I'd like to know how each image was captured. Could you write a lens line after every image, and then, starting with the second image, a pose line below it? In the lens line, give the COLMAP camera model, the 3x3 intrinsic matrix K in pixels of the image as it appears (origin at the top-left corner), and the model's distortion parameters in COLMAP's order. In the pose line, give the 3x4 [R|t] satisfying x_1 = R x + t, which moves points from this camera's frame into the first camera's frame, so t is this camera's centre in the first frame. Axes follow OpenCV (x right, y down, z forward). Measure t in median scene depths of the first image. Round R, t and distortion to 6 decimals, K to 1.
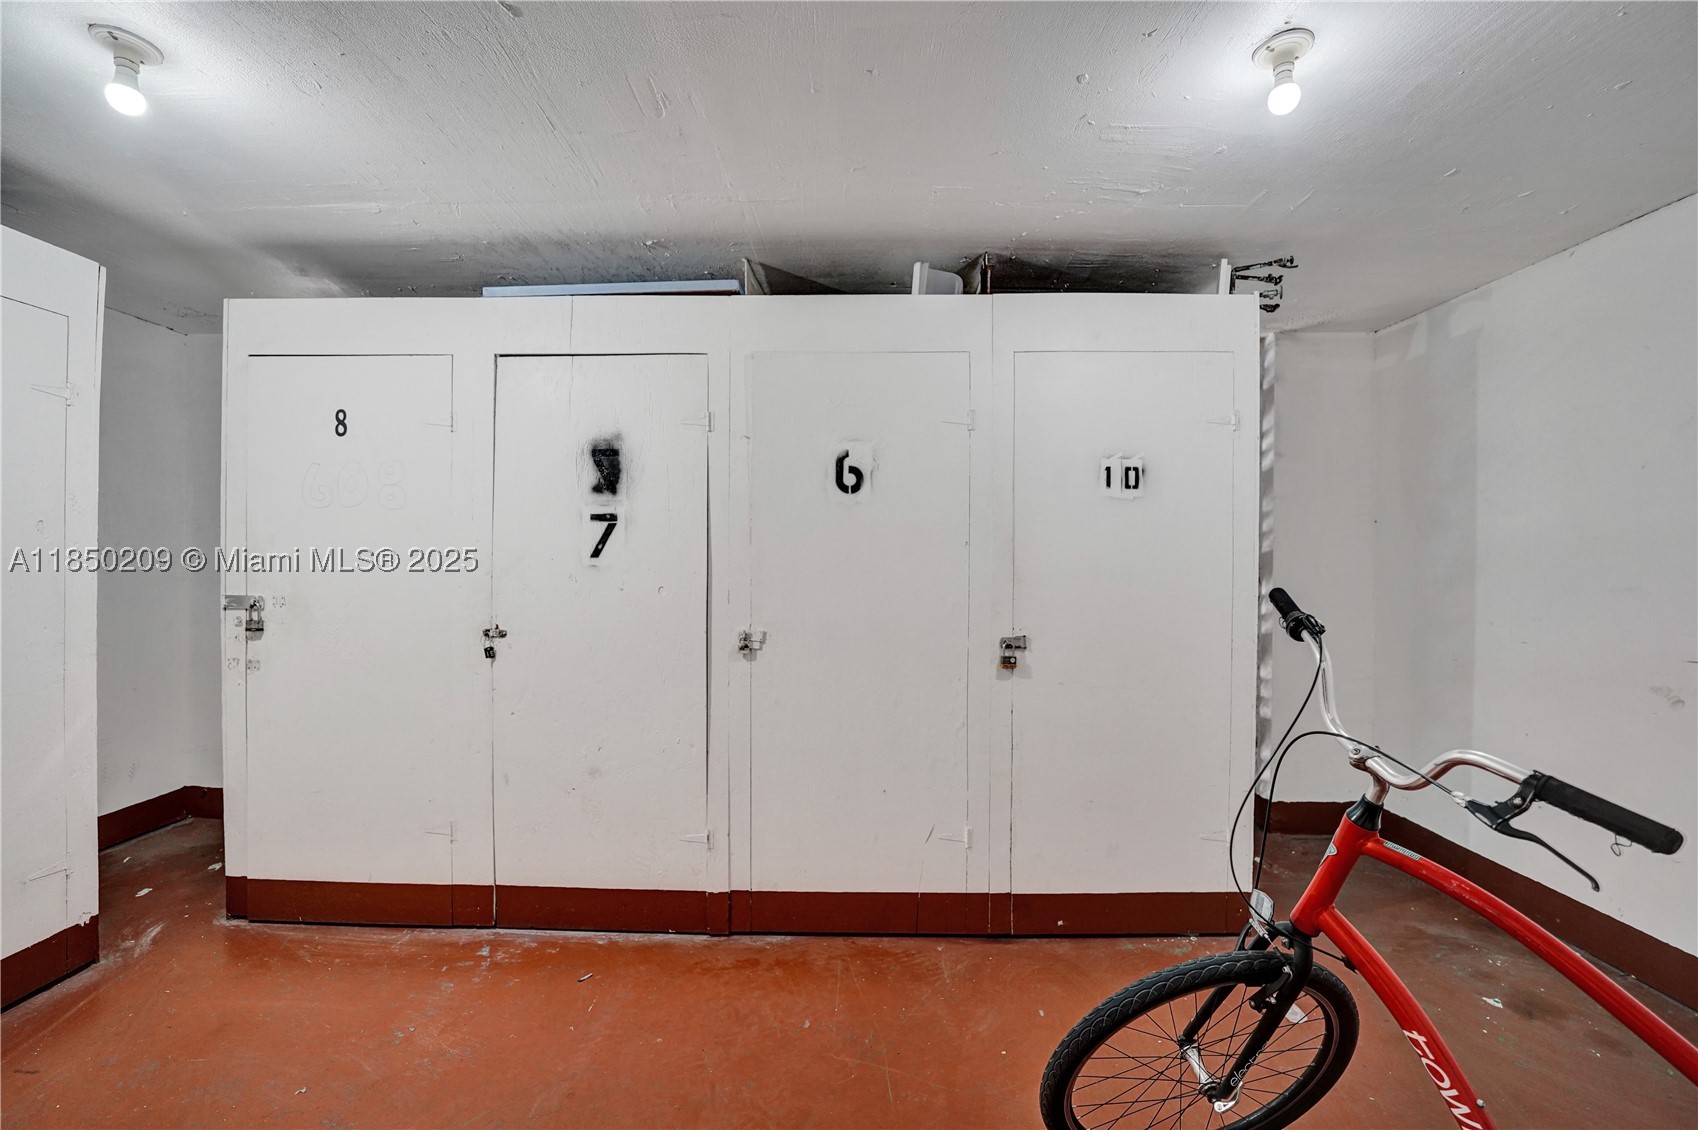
lens RADIAL K [[726.8, 0, 844.2], [0, 726.8, 559.3], [0, 0, 1]] dist [-0.015054, 0.003264]
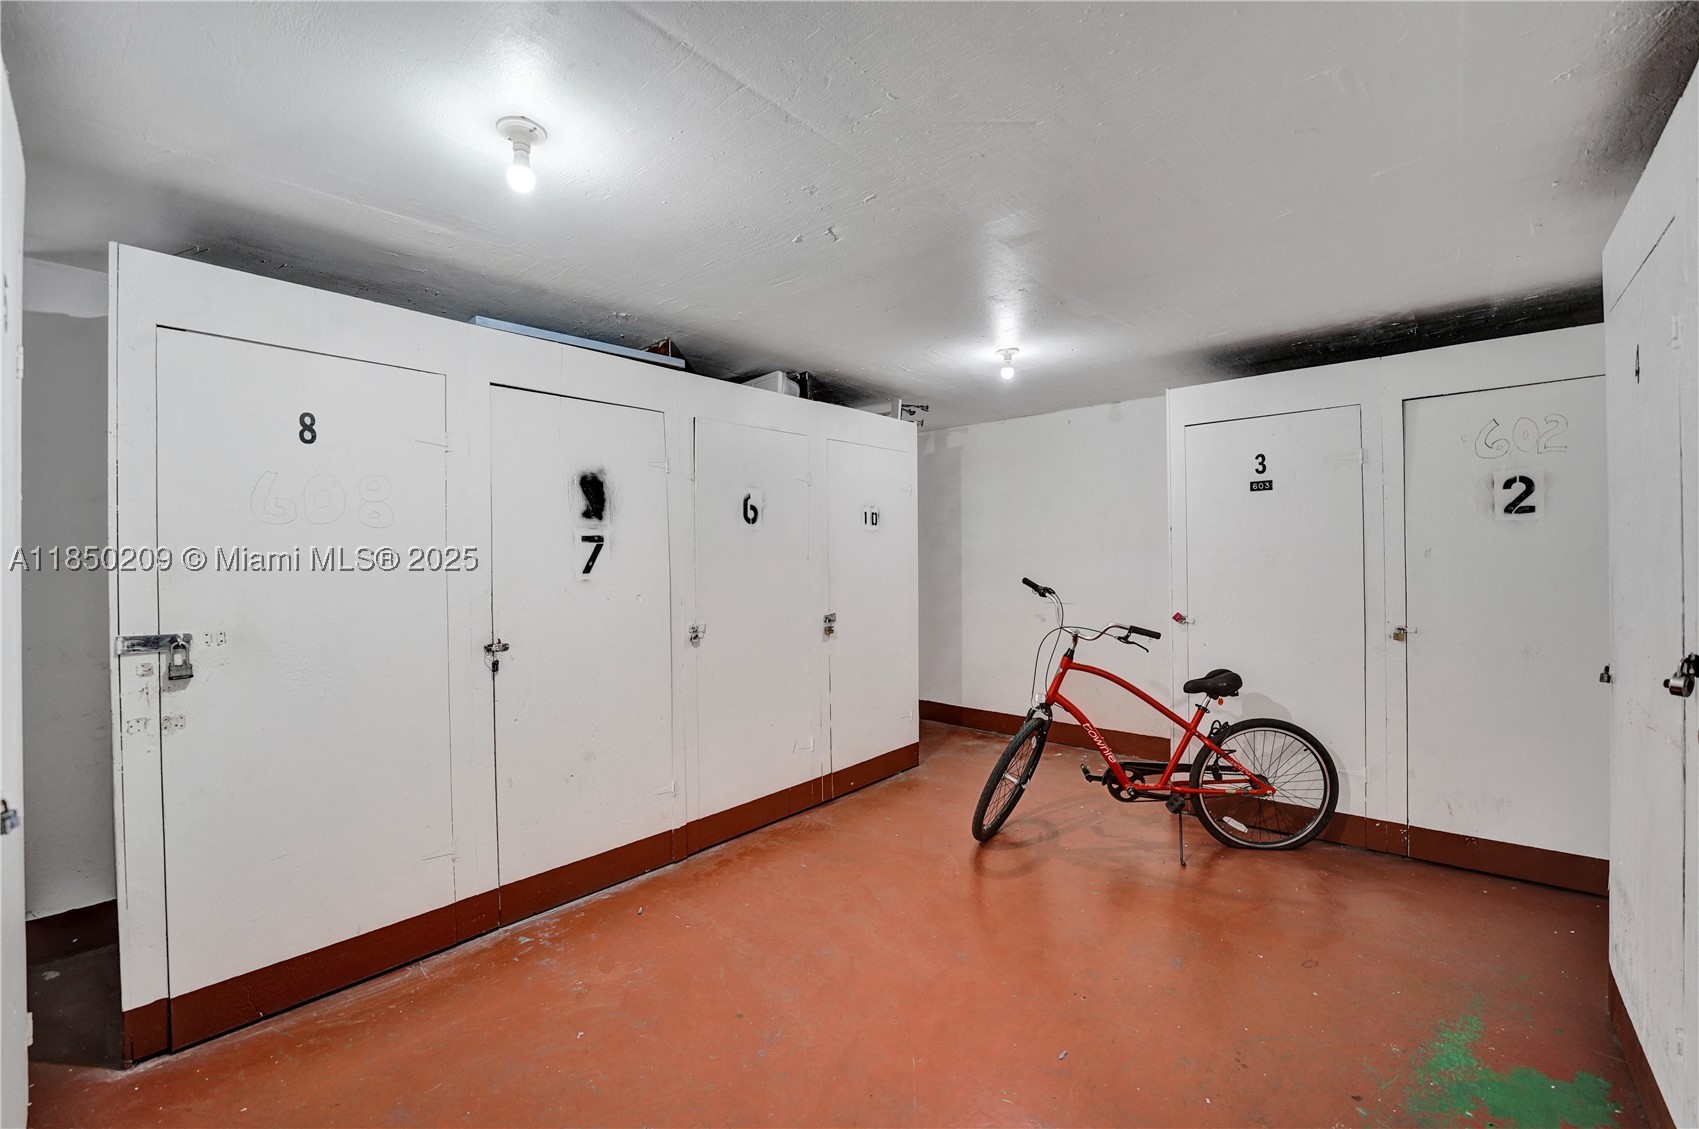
lens RADIAL K [[701.1, 0, 865.0], [0, 701.1, 560.7], [0, 0, 1]] dist [-0.009709, 0.000897]
pose [[0.637320, -0.015058, 0.770452, -0.924498], [0.018089, 0.999826, 0.004578, -0.019537], [-0.770387, 0.011019, 0.637481, -0.063361]]
